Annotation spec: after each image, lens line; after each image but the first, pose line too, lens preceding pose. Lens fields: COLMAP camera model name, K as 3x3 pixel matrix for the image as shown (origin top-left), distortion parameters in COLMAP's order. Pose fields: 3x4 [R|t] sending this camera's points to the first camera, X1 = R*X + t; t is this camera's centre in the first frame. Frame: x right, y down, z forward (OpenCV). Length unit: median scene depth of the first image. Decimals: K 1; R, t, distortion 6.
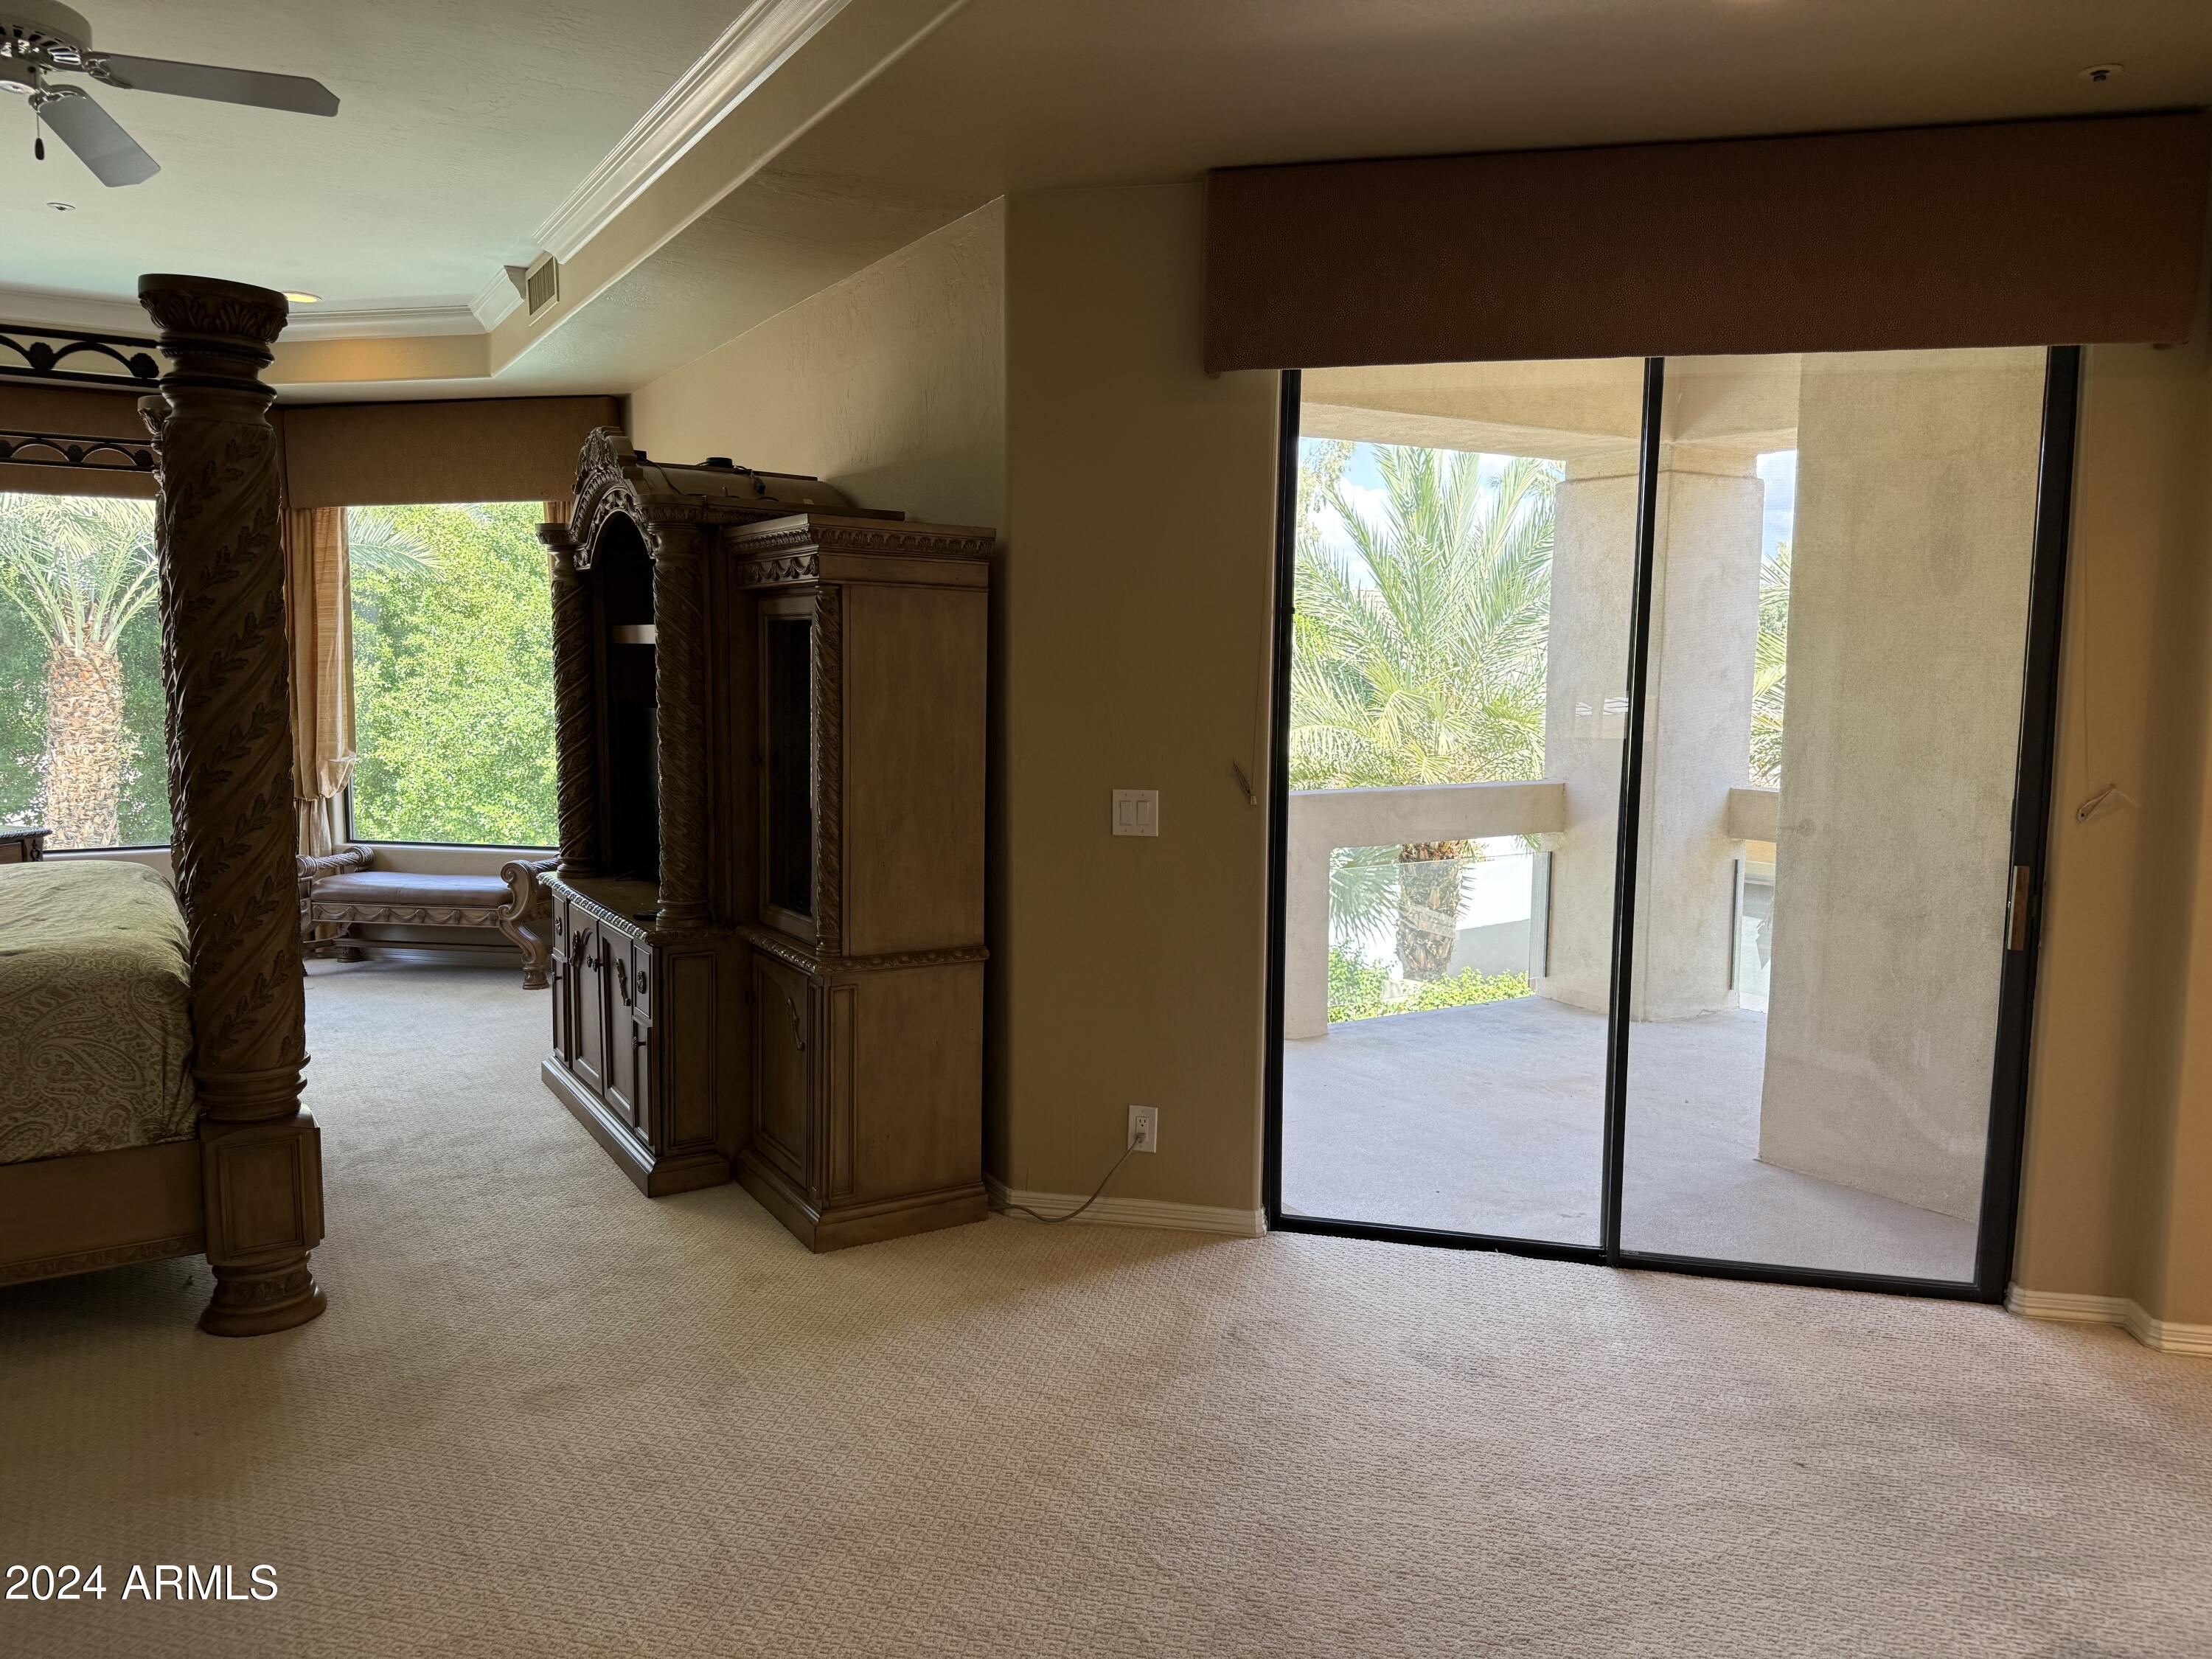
lens RADIAL K [[1563.1, 0, 1087.8], [0, 1563.1, 835.8], [0, 0, 1]] dist [0.088292, -0.095993]
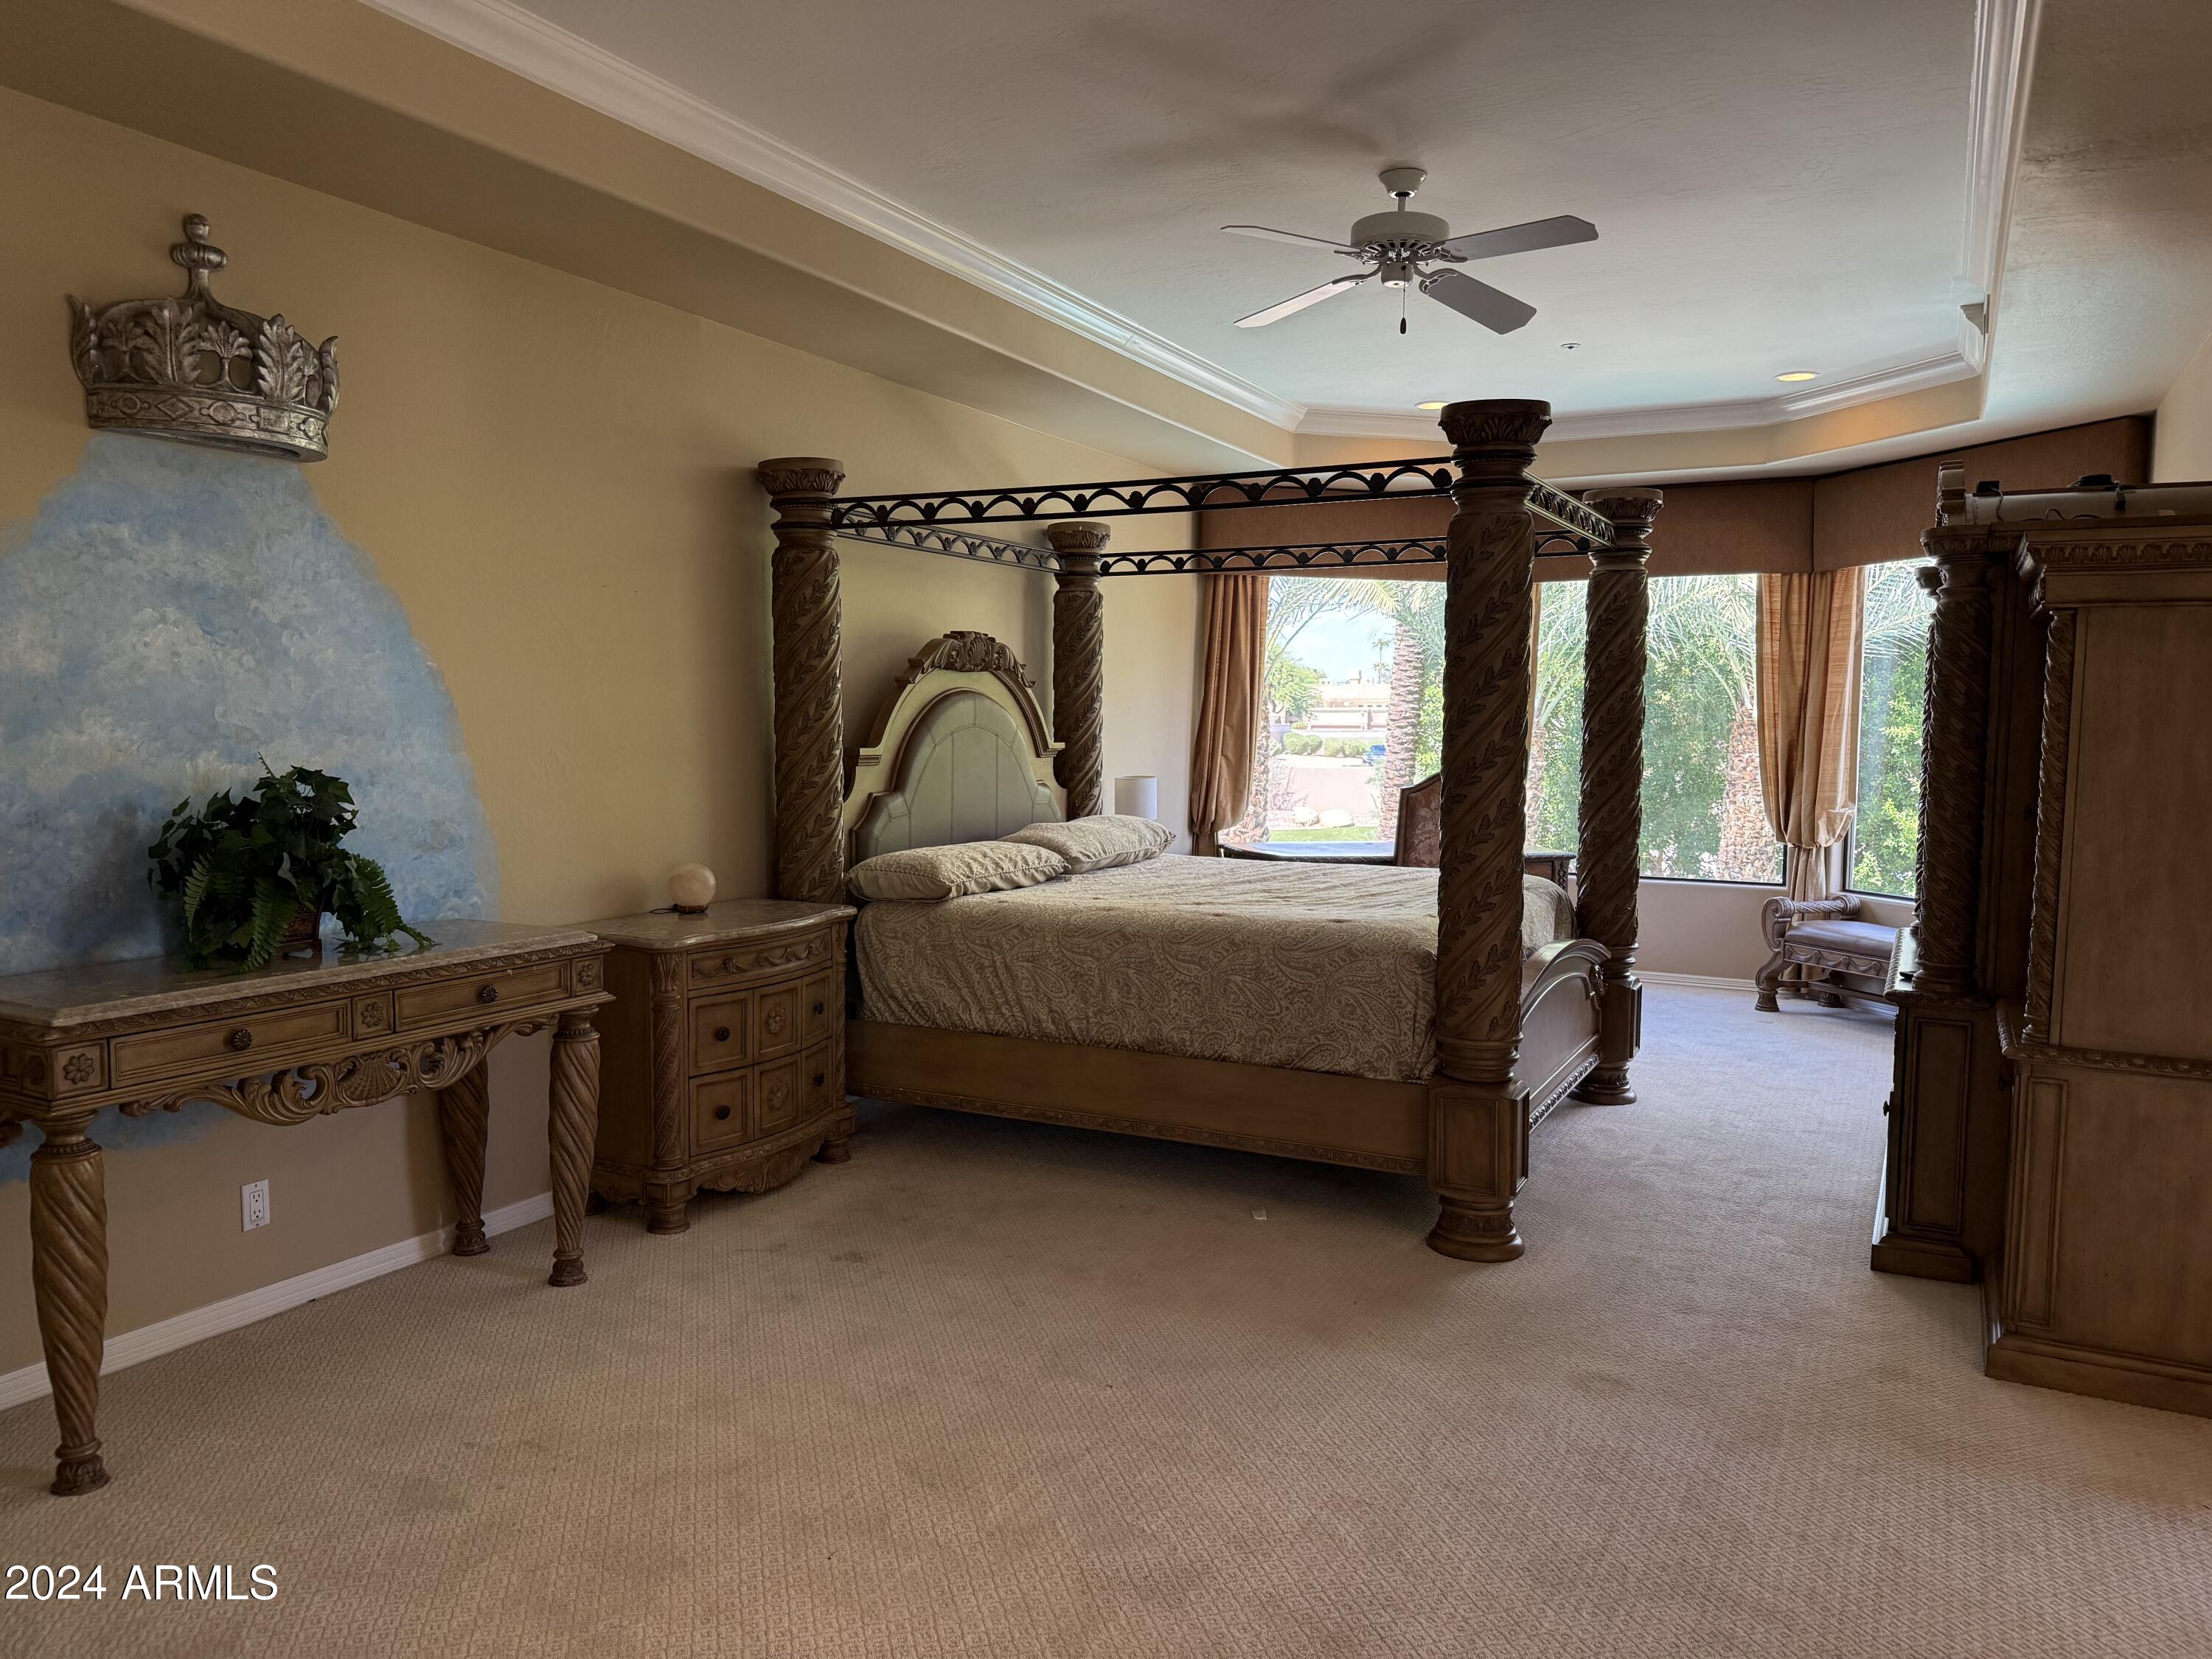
lens RADIAL K [[1551.4, 0, 1065.9], [0, 1551.4, 841.4], [0, 0, 1]] dist [0.043250, -0.023782]
pose [[0.508770, 0.065238, -0.858427, 0.272143], [-0.096157, 0.995192, 0.018642, 0.002658], [0.855515, 0.073059, 0.512597, 0.087983]]
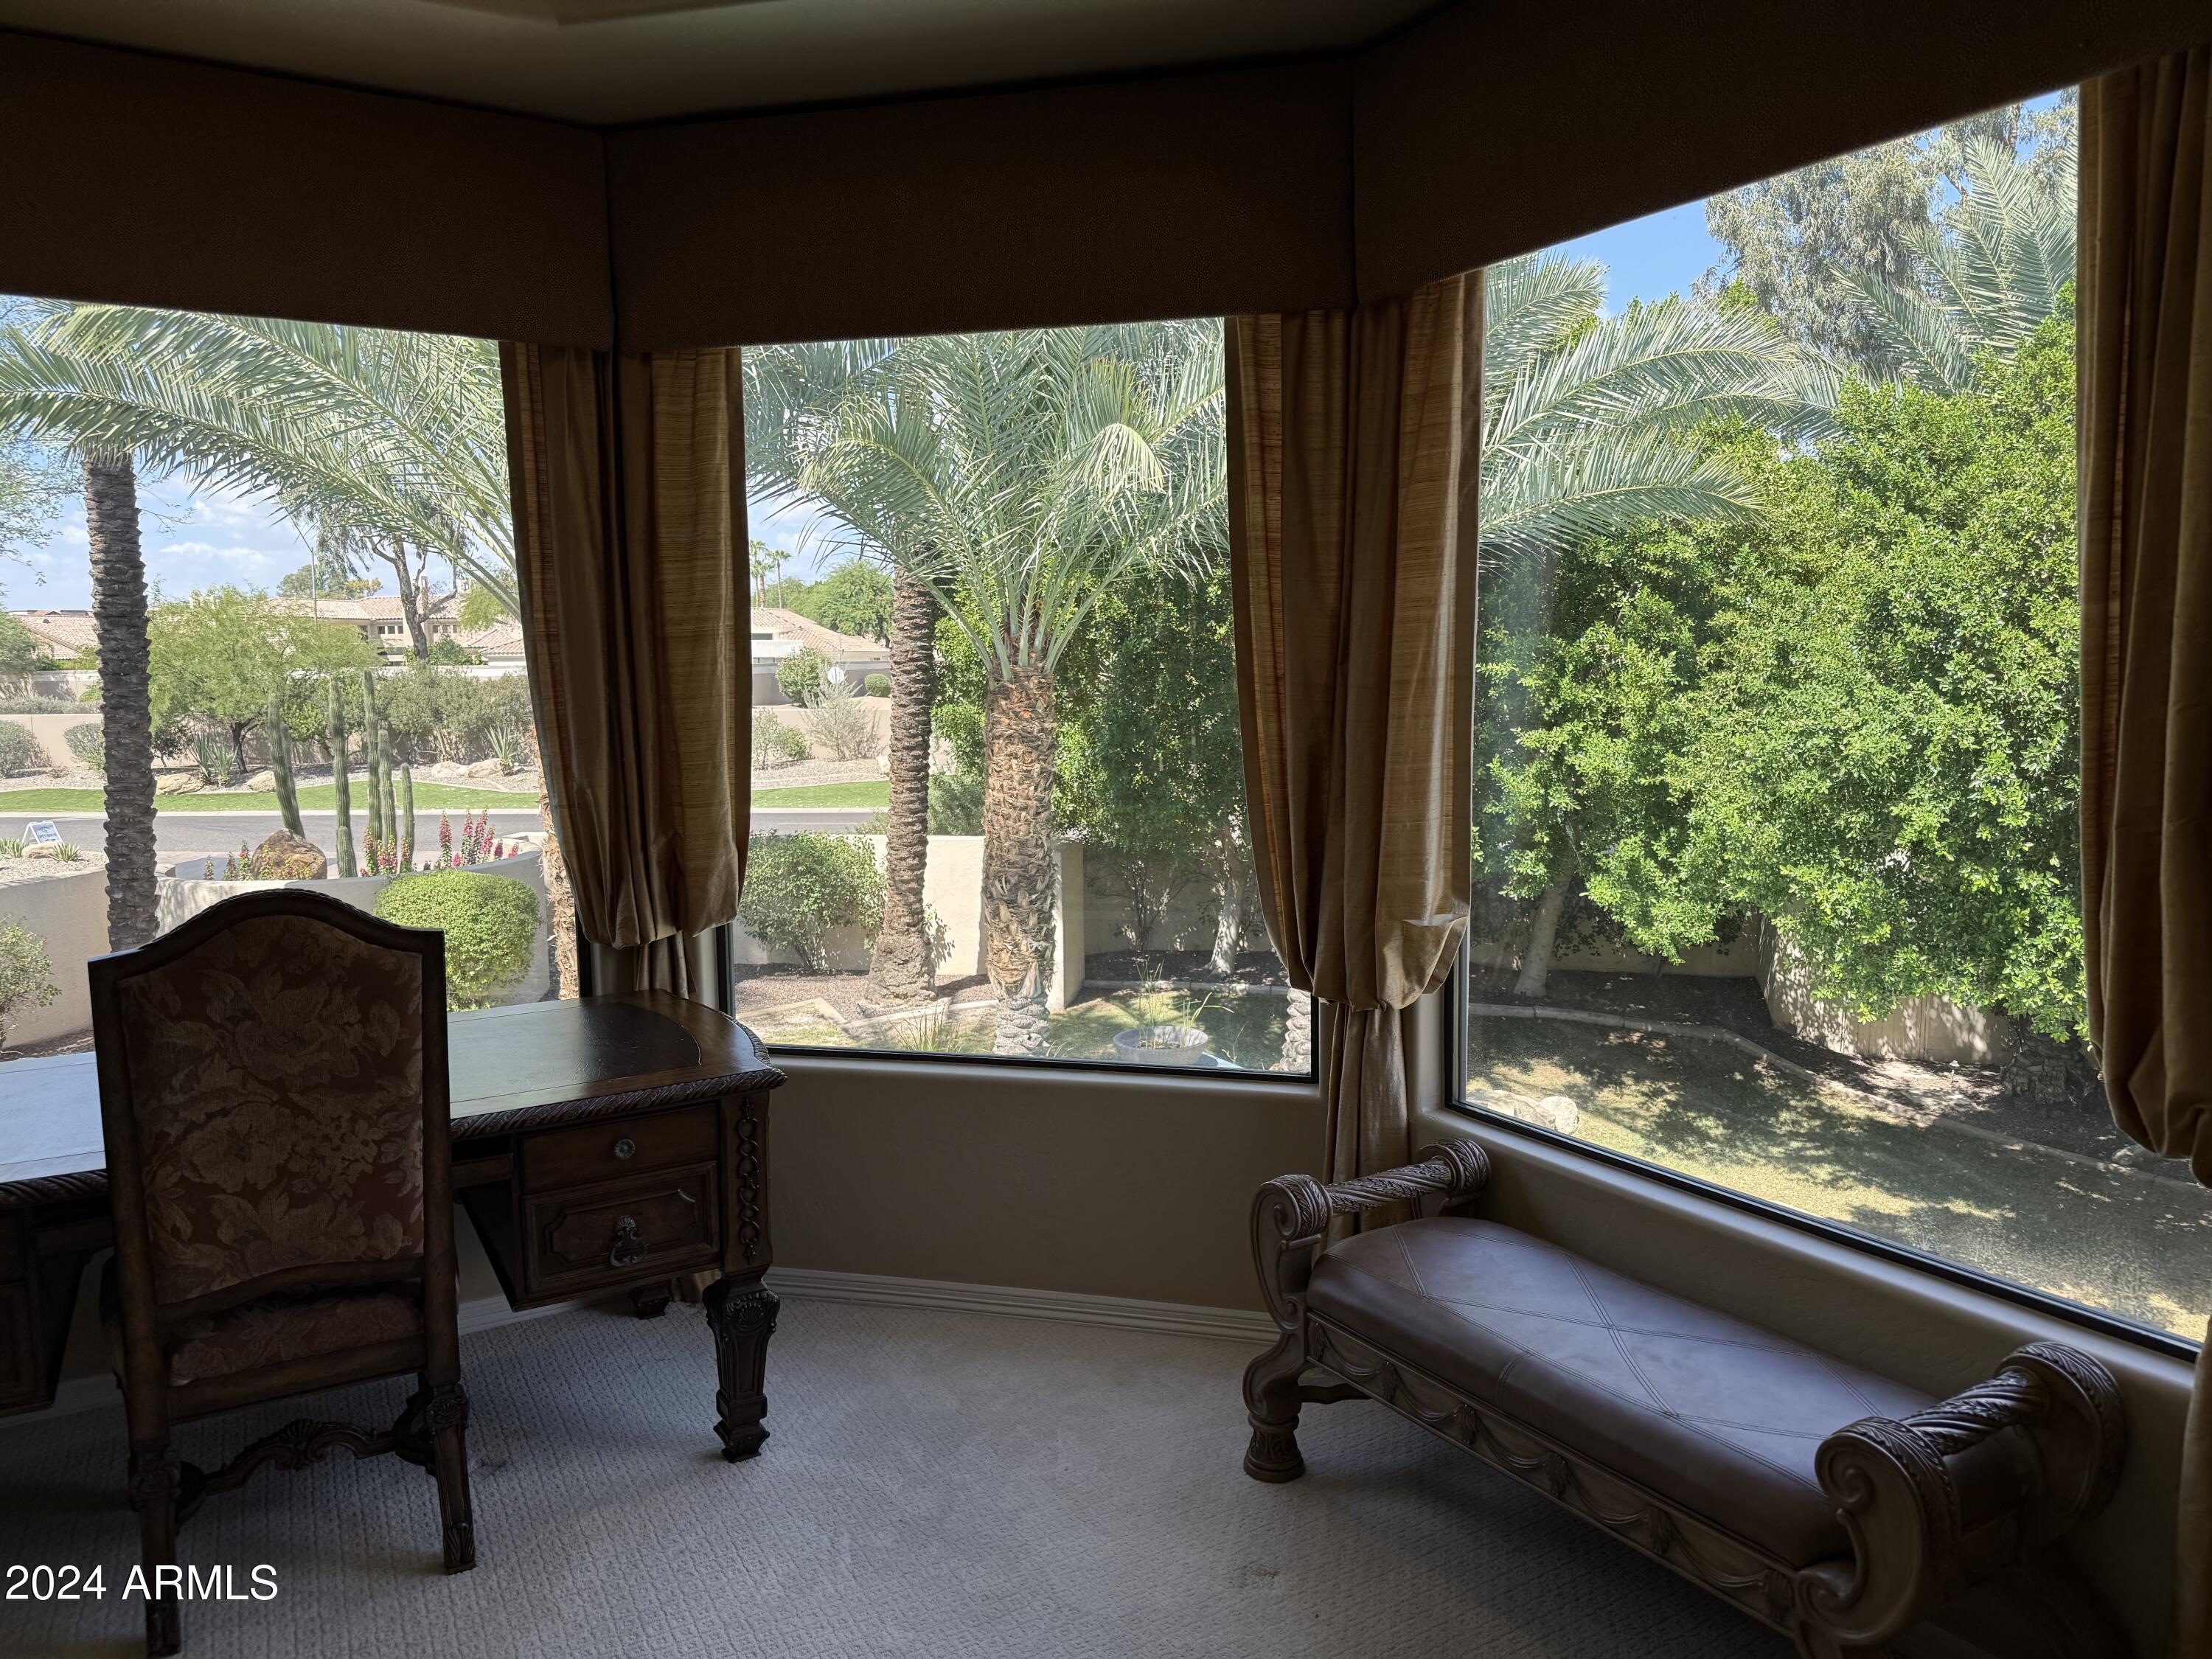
lens RADIAL K [[1563.1, 0, 1087.8], [0, 1563.1, 835.8], [0, 0, 1]] dist [0.088292, -0.095993]
pose [[0.701888, 0.068093, -0.709025, -0.452977], [-0.059542, 0.997545, 0.036859, -0.145042], [0.709795, 0.016346, 0.704219, 1.190917]]
